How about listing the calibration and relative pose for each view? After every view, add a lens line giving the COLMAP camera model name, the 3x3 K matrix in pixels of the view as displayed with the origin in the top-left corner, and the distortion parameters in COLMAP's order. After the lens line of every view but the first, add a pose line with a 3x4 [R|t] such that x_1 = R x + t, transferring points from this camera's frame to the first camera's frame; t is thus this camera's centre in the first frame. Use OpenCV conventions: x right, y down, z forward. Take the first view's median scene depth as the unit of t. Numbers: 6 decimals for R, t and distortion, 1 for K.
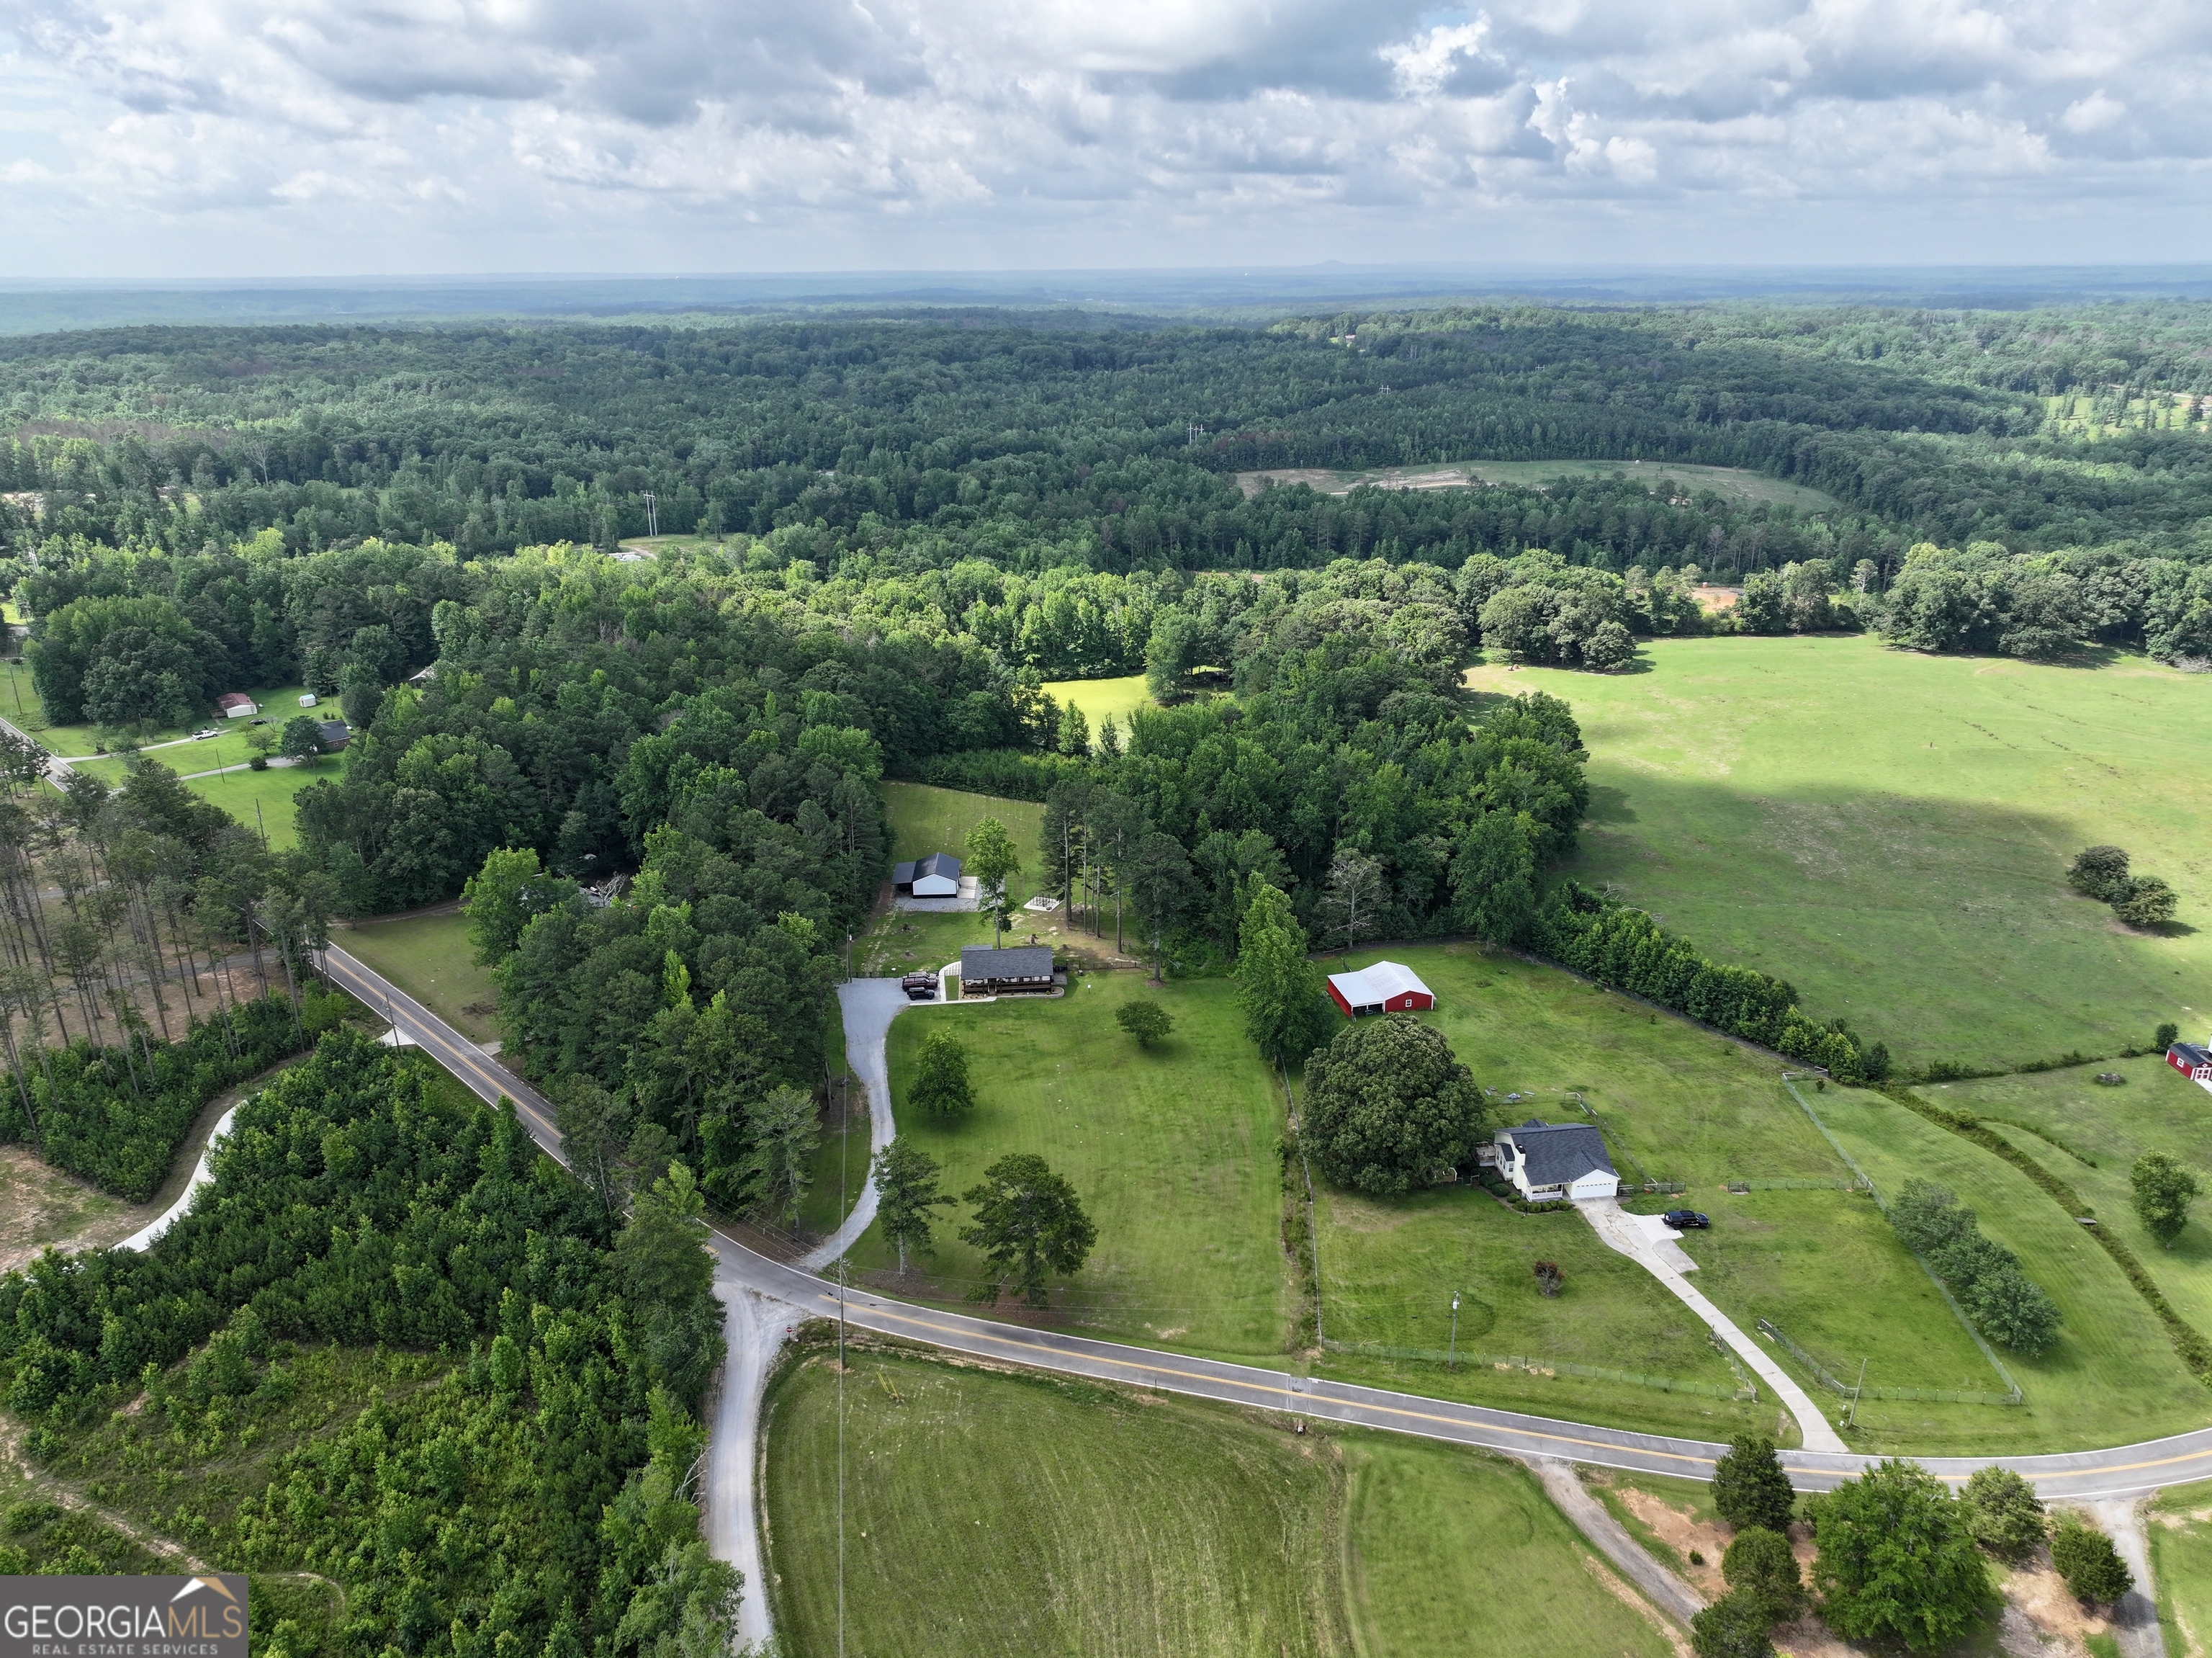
lens RADIAL K [[1564.0, 0, 1112.3], [0, 1564.0, 823.7], [0, 0, 1]] dist [0.003556, 0.014909]
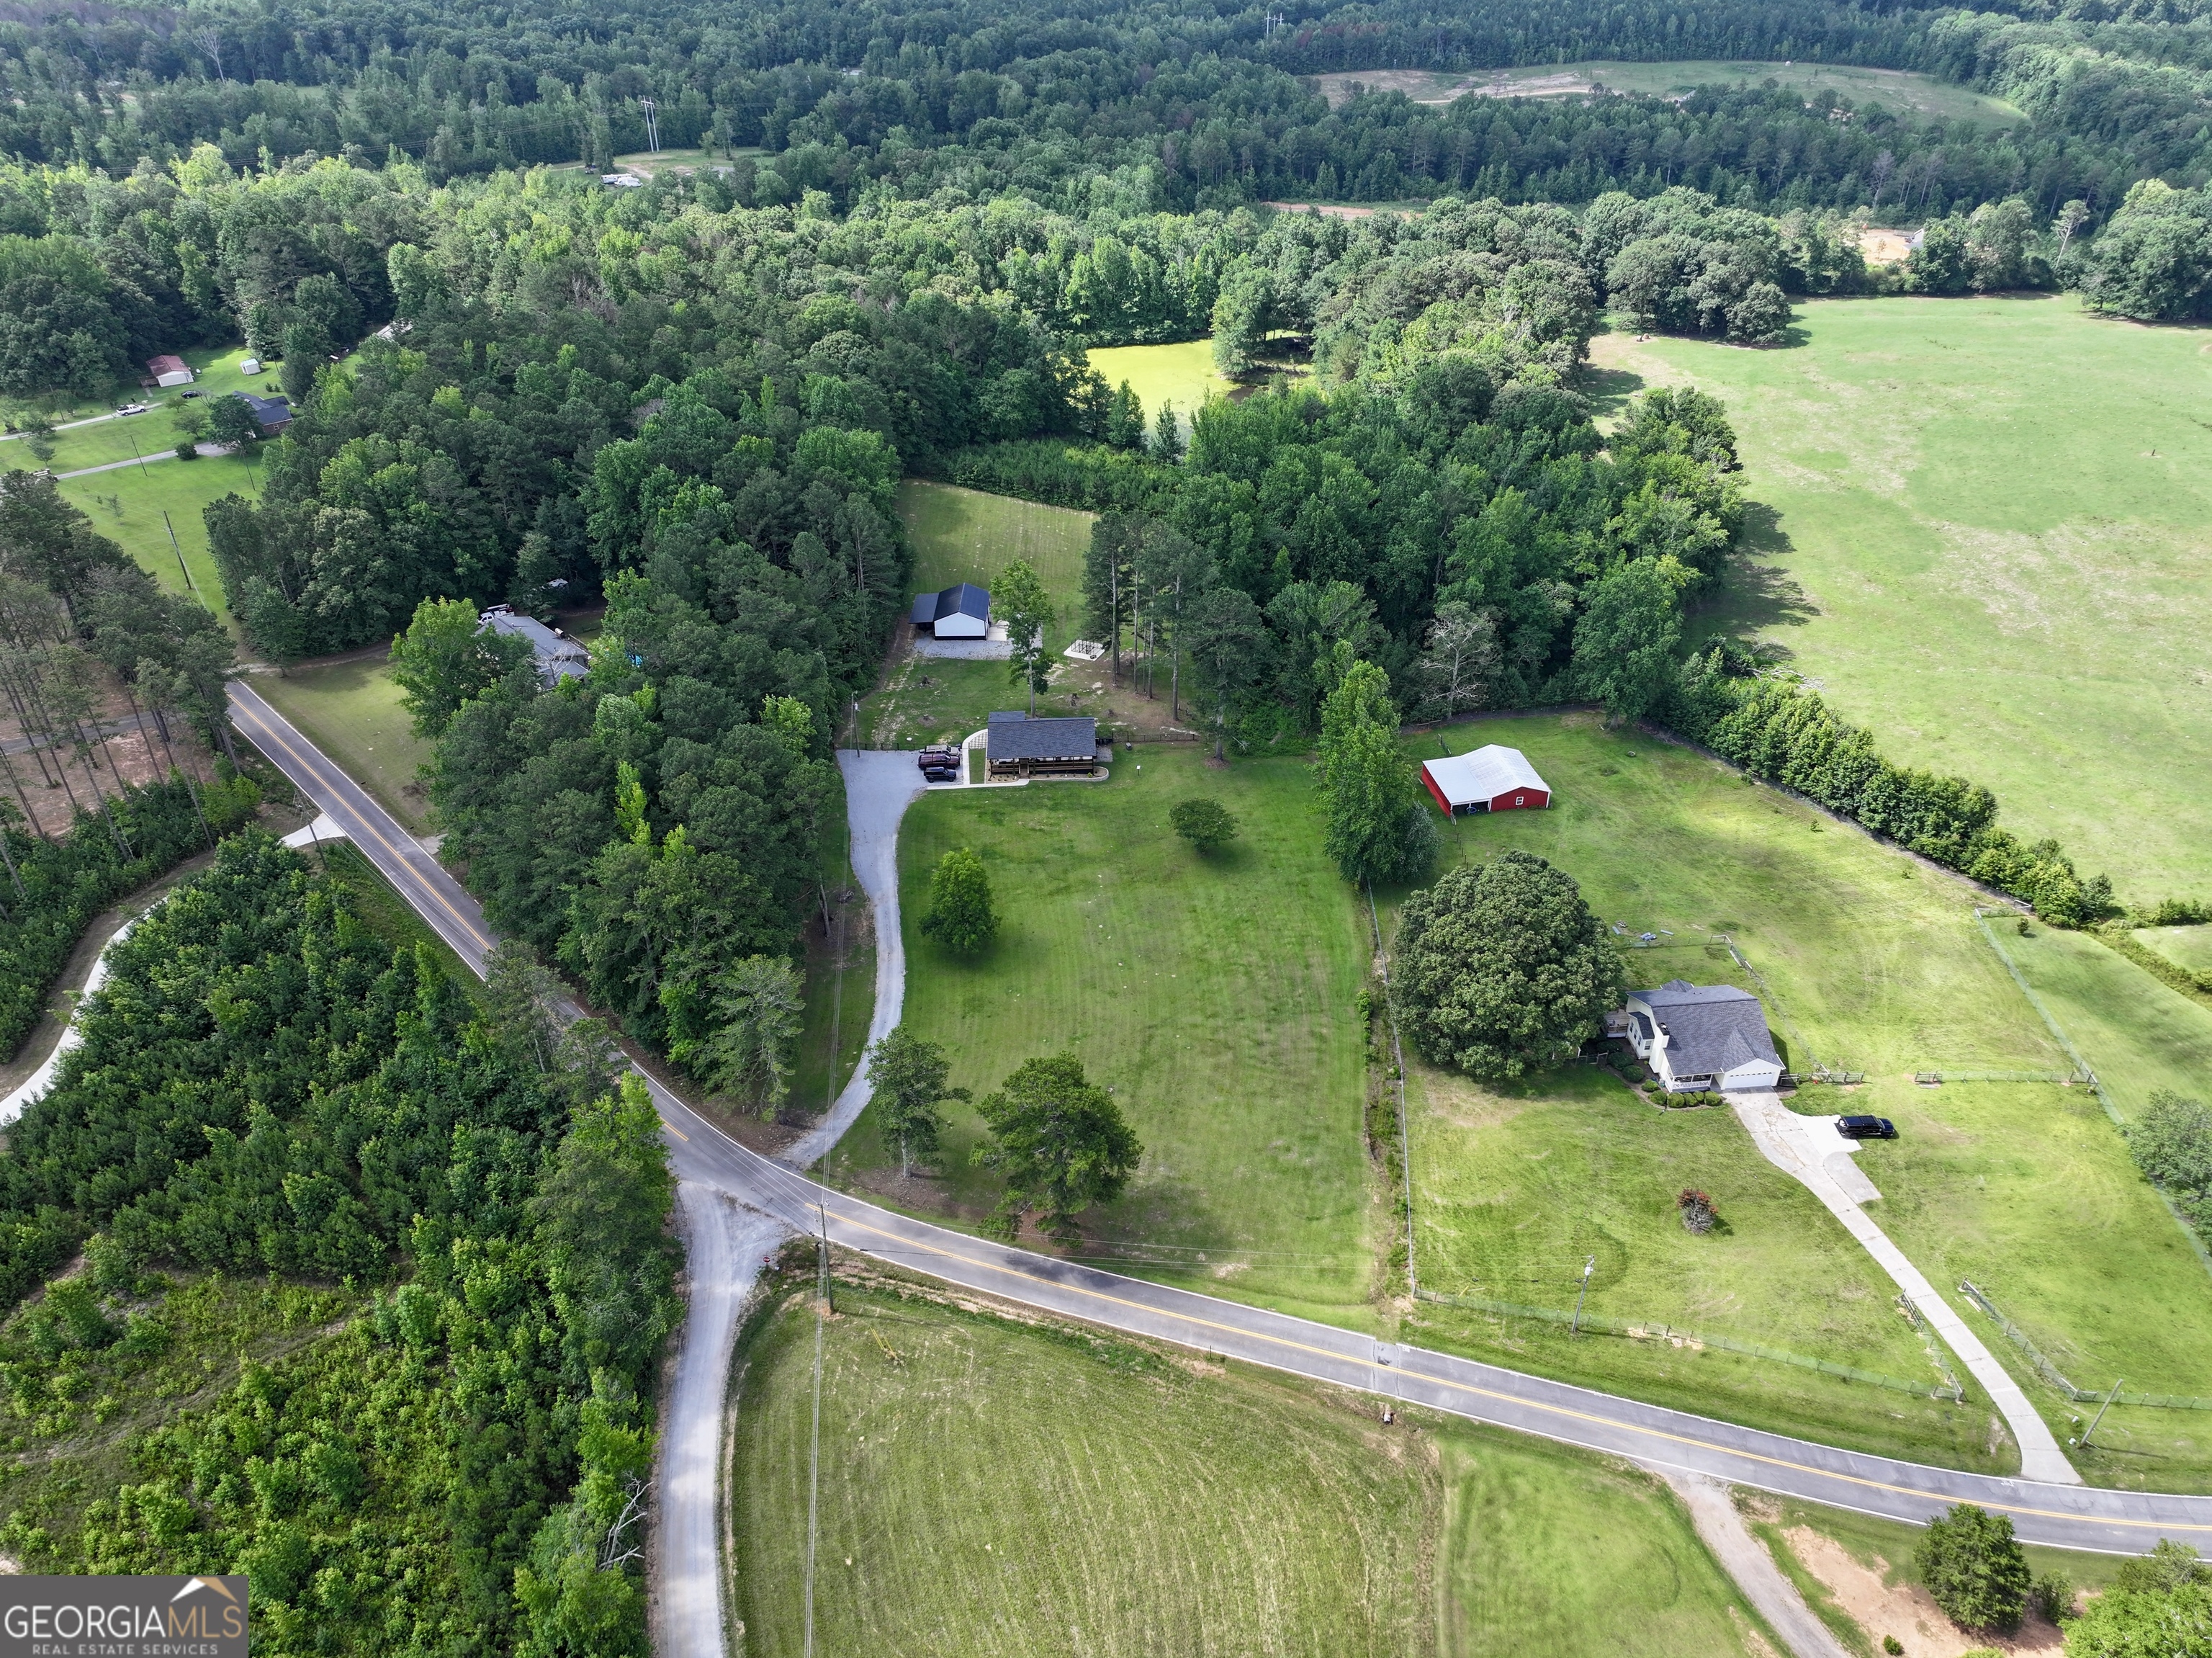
lens RADIAL K [[1564.0, 0, 1112.3], [0, 1564.0, 823.7], [0, 0, 1]] dist [0.003556, 0.014909]
pose [[0.999327, 0.021010, -0.030079, -0.002951], [-0.013506, 0.972894, 0.230856, -0.061916], [0.034114, -0.230294, 0.972523, 0.170710]]
